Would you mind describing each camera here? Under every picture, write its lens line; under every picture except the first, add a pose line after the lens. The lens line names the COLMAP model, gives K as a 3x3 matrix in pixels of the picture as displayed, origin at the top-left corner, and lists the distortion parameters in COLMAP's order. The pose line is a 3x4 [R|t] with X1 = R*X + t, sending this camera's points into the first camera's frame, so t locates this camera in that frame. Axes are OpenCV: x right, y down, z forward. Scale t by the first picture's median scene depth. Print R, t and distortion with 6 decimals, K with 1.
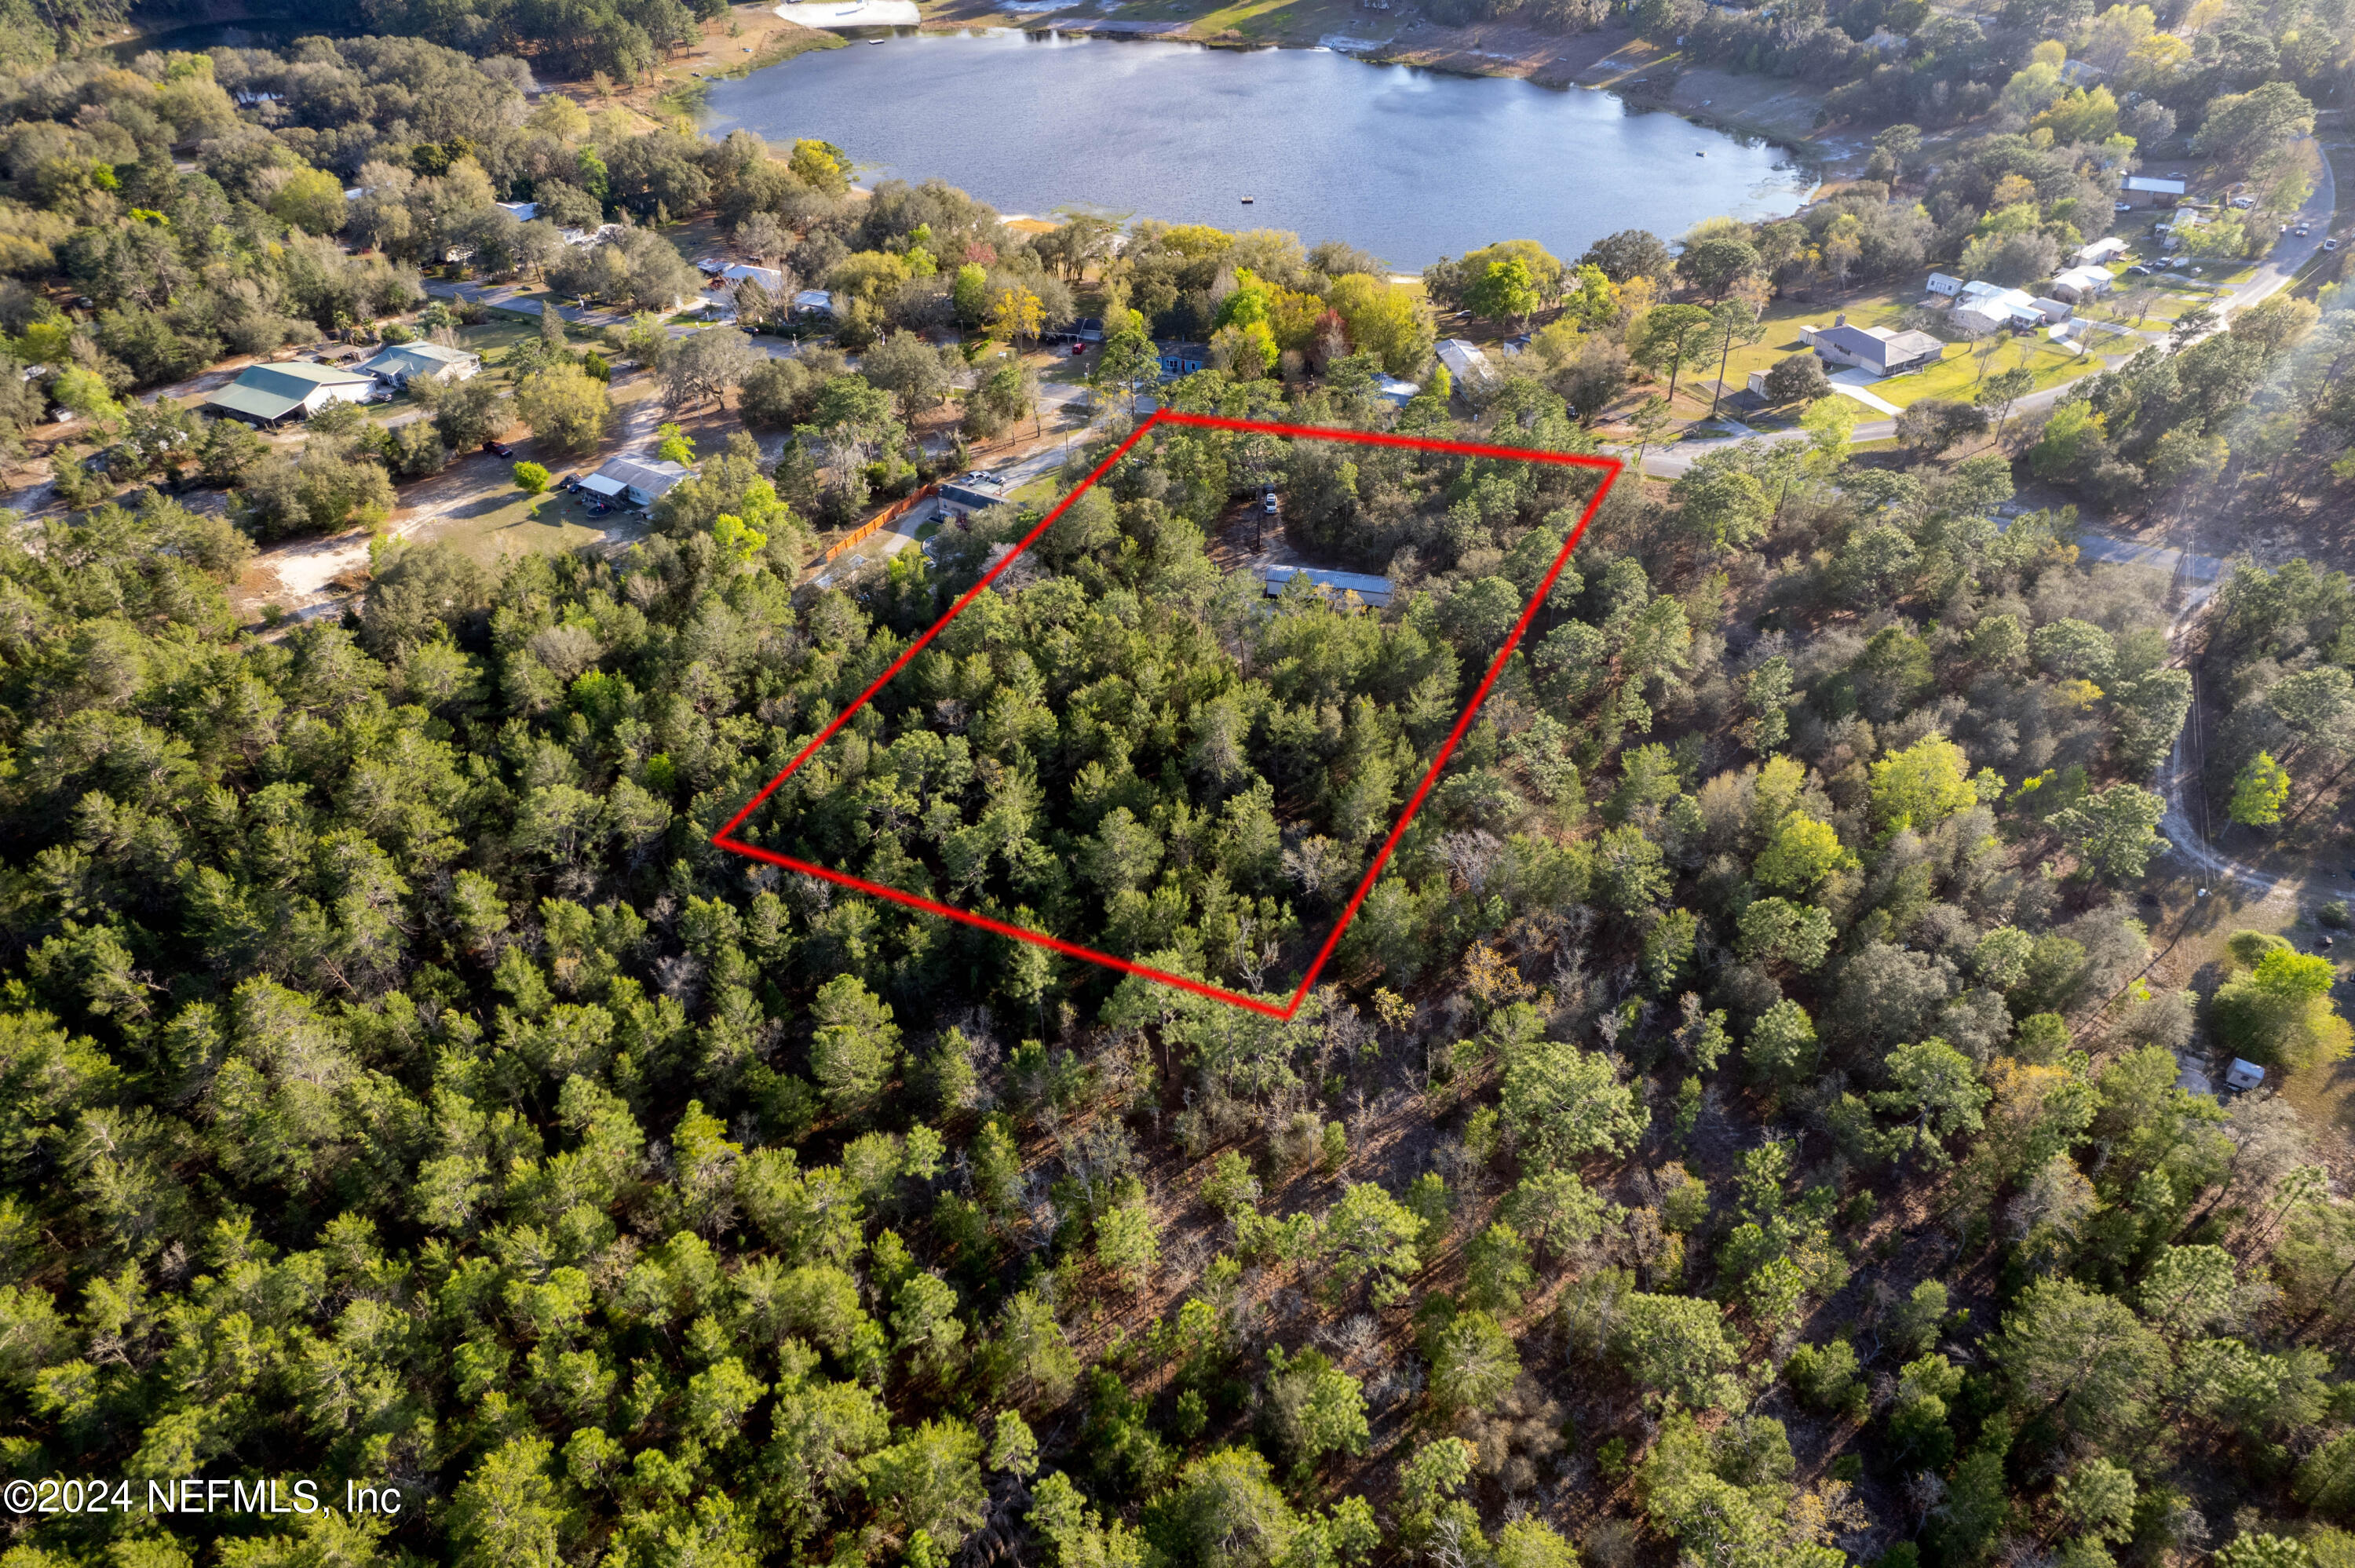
lens RADIAL K [[1492.3, 0, 1177.5], [0, 1492.3, 784.0], [0, 0, 1]] dist [-0.078428, 0.073065]
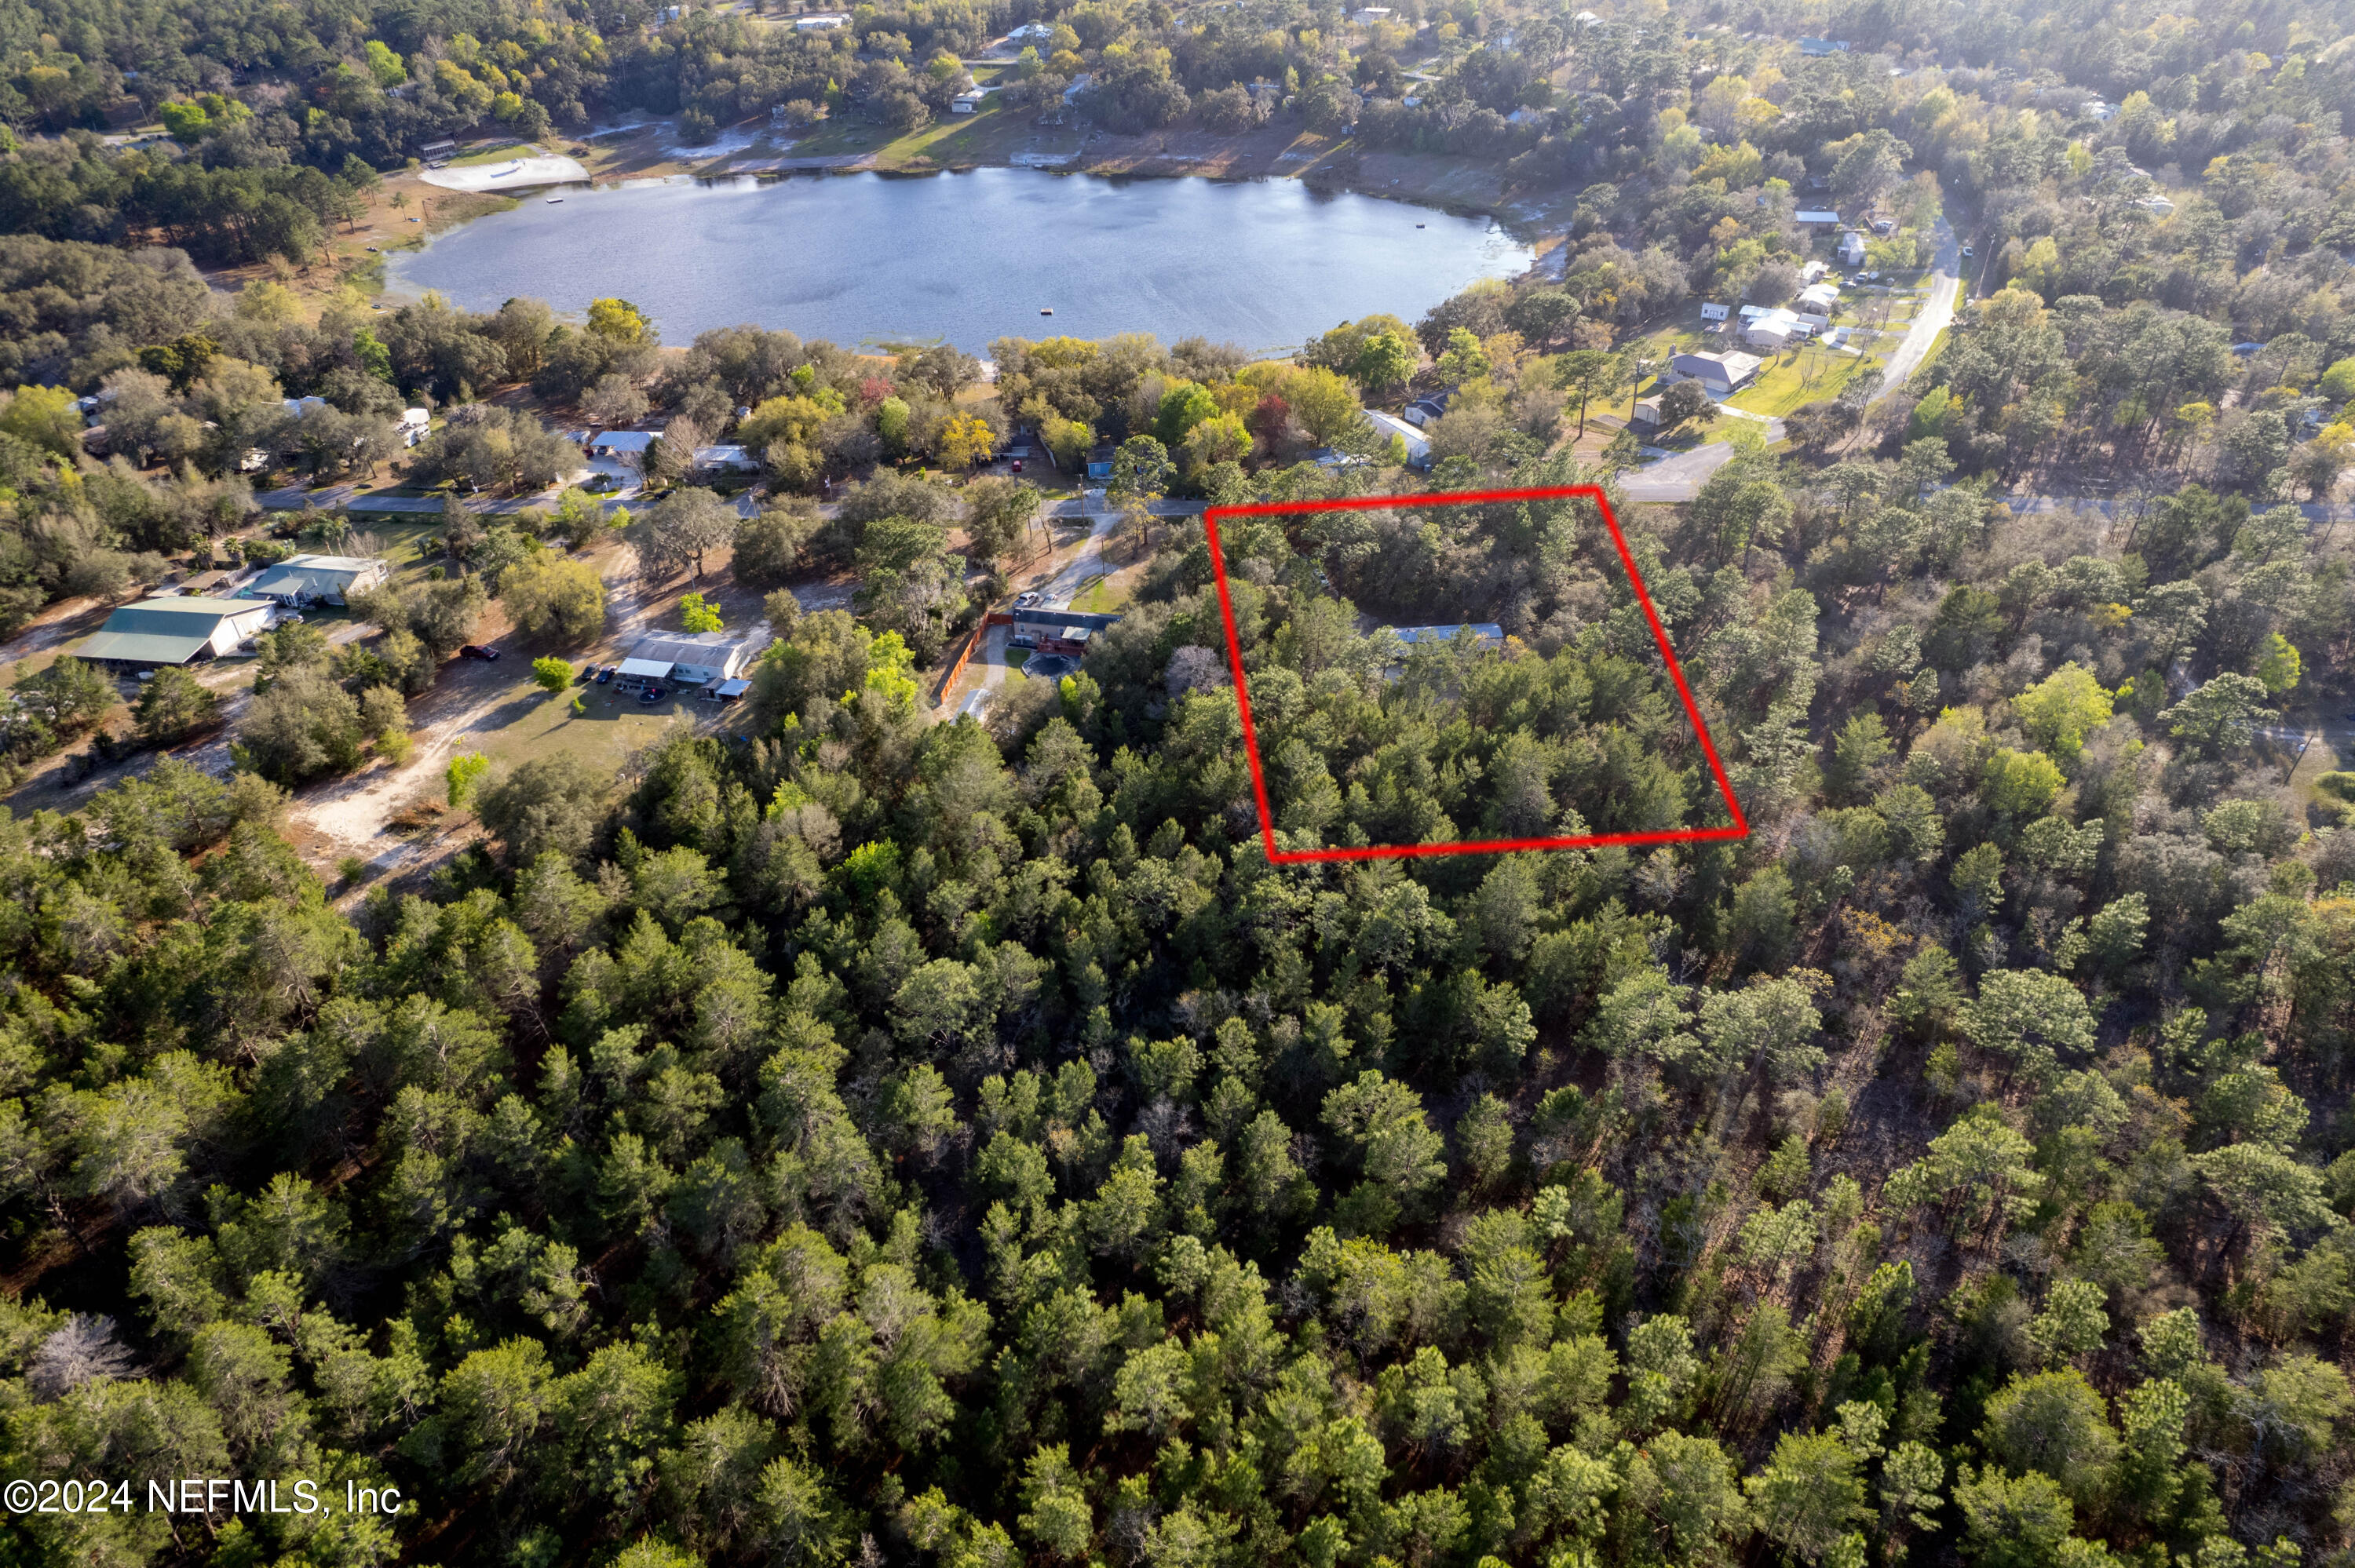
lens RADIAL K [[1492.3, 0, 1177.5], [0, 1492.3, 784.0], [0, 0, 1]] dist [-0.078428, 0.073065]
pose [[0.946888, -0.188784, 0.260314, -0.329903], [0.206231, 0.977637, -0.041161, -0.025445], [-0.246722, 0.092660, 0.964646, 0.033706]]
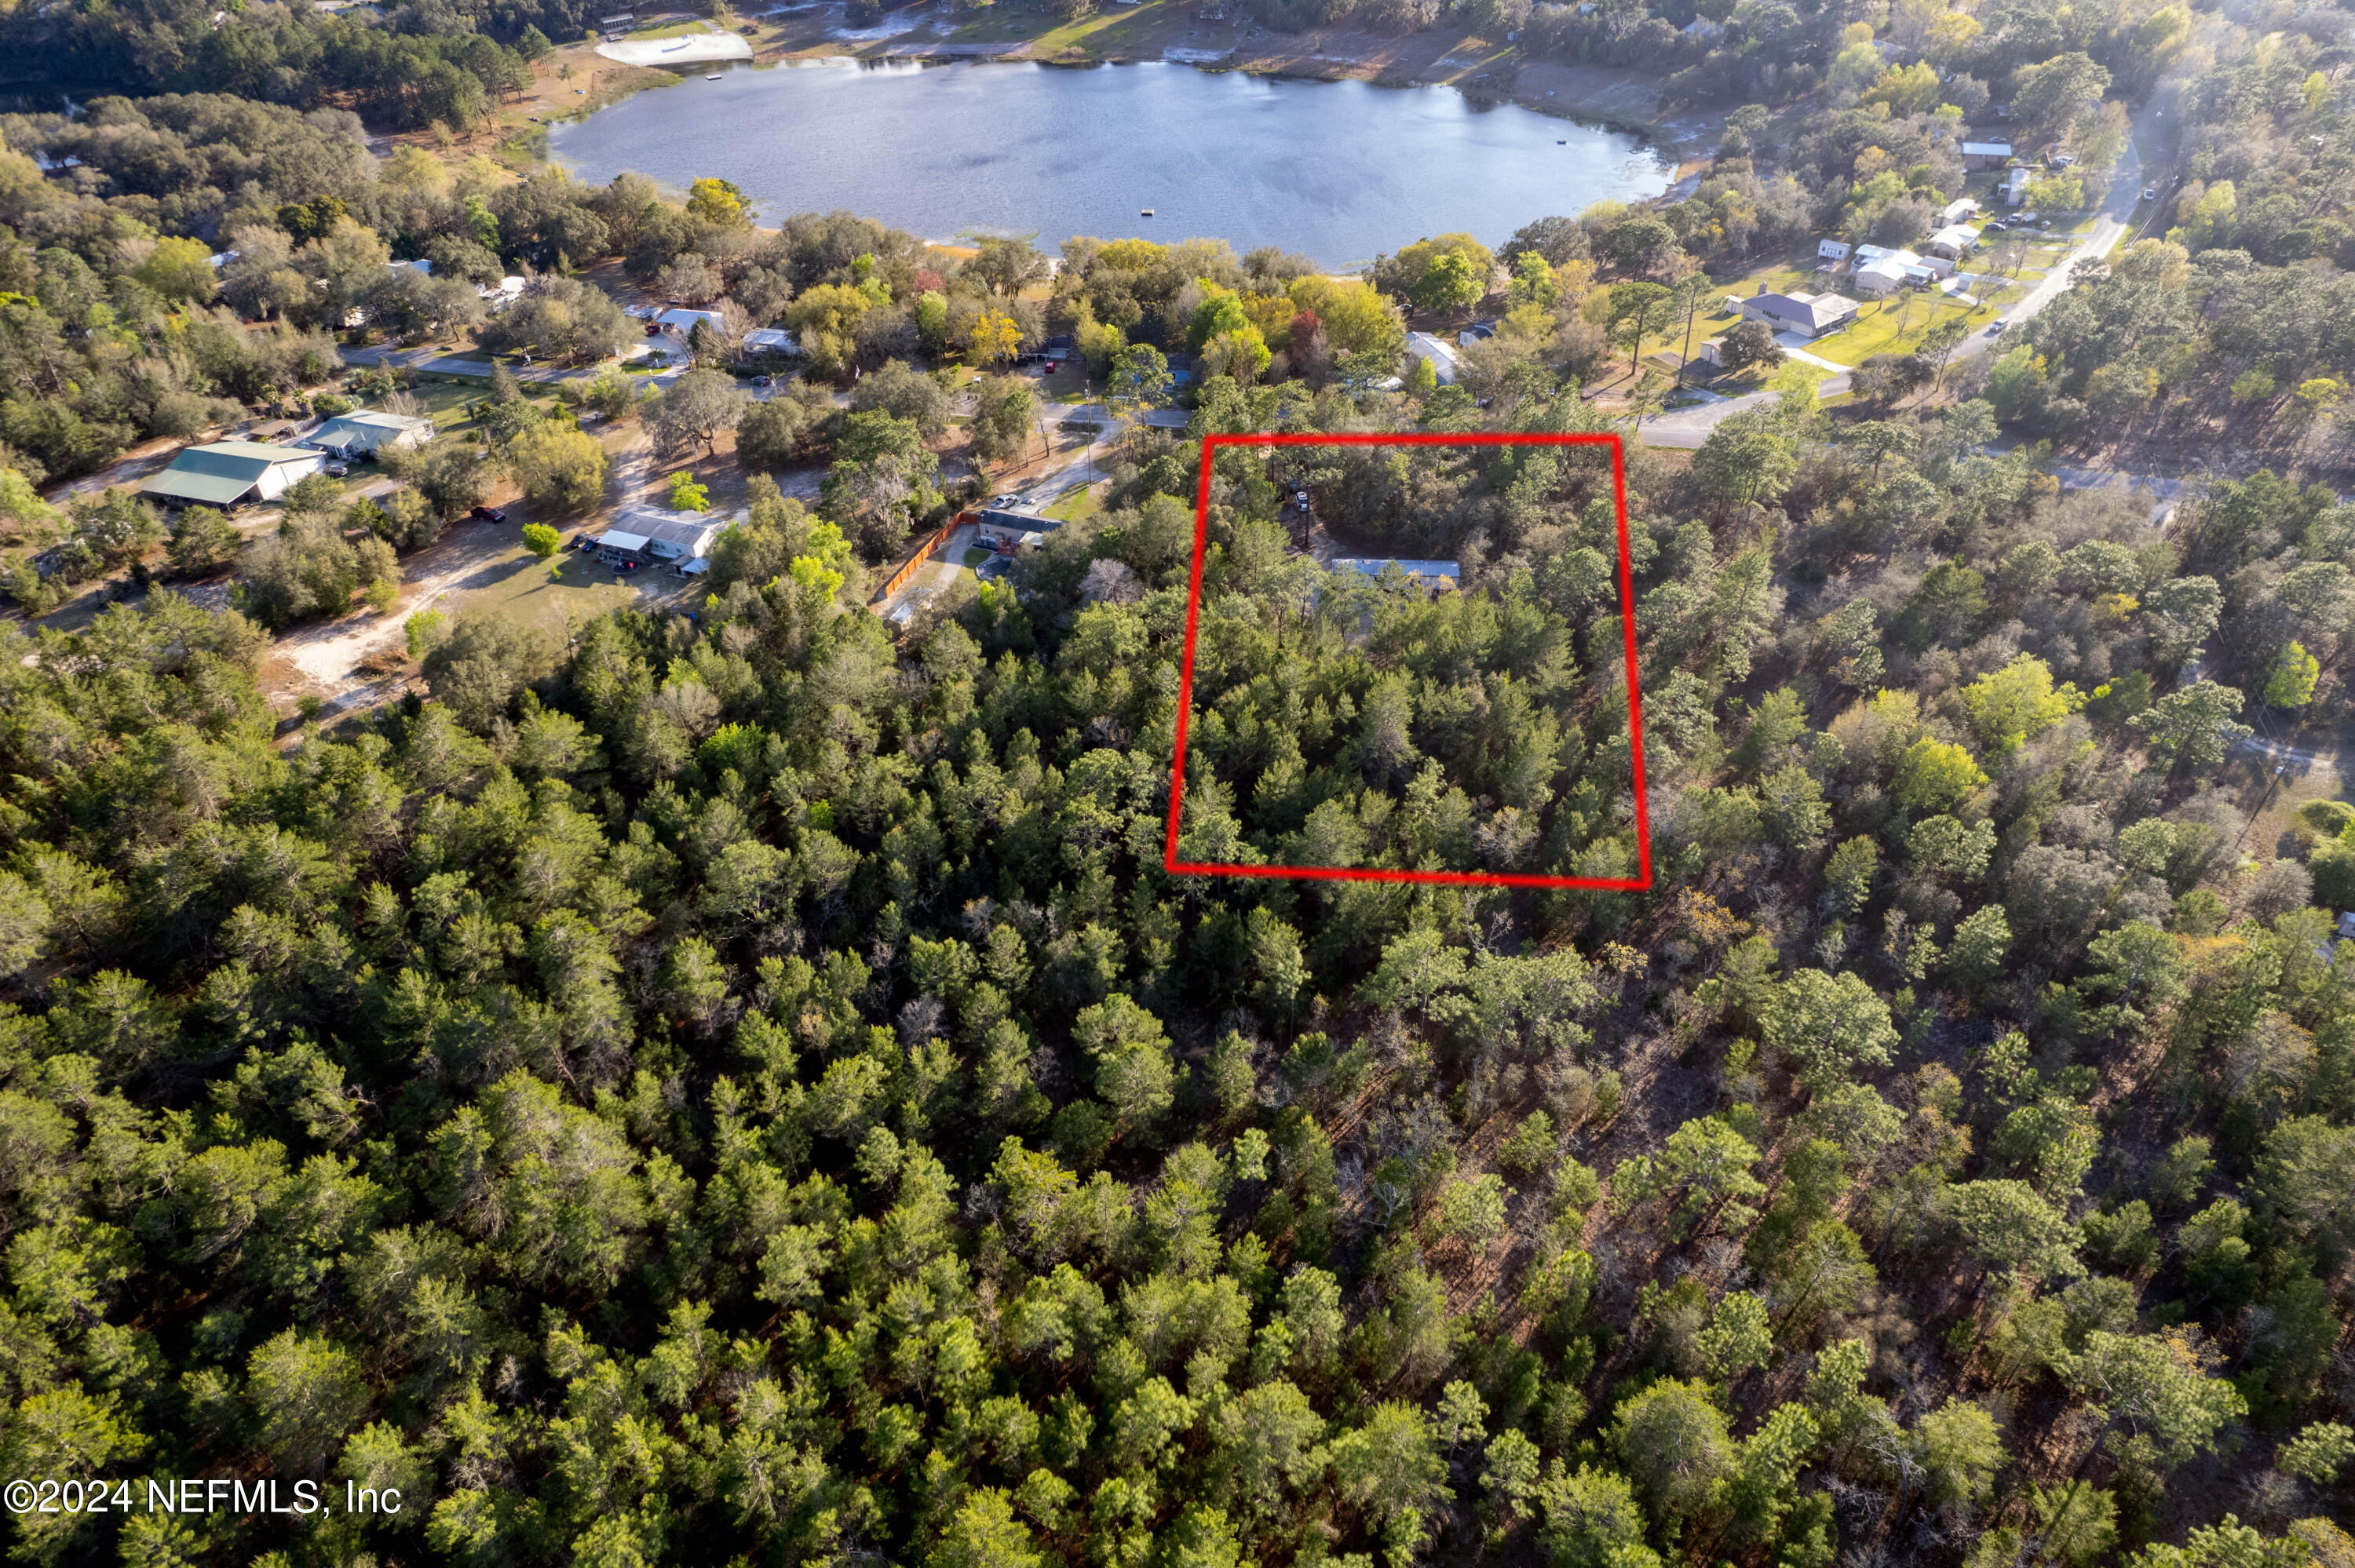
lens RADIAL K [[1492.3, 0, 1177.5], [0, 1492.3, 784.0], [0, 0, 1]] dist [-0.078428, 0.073065]
pose [[0.986337, -0.108021, 0.124382, -0.170047], [0.109176, 0.994019, -0.002482, -0.002567], [-0.123370, 0.016027, 0.992231, -0.000239]]
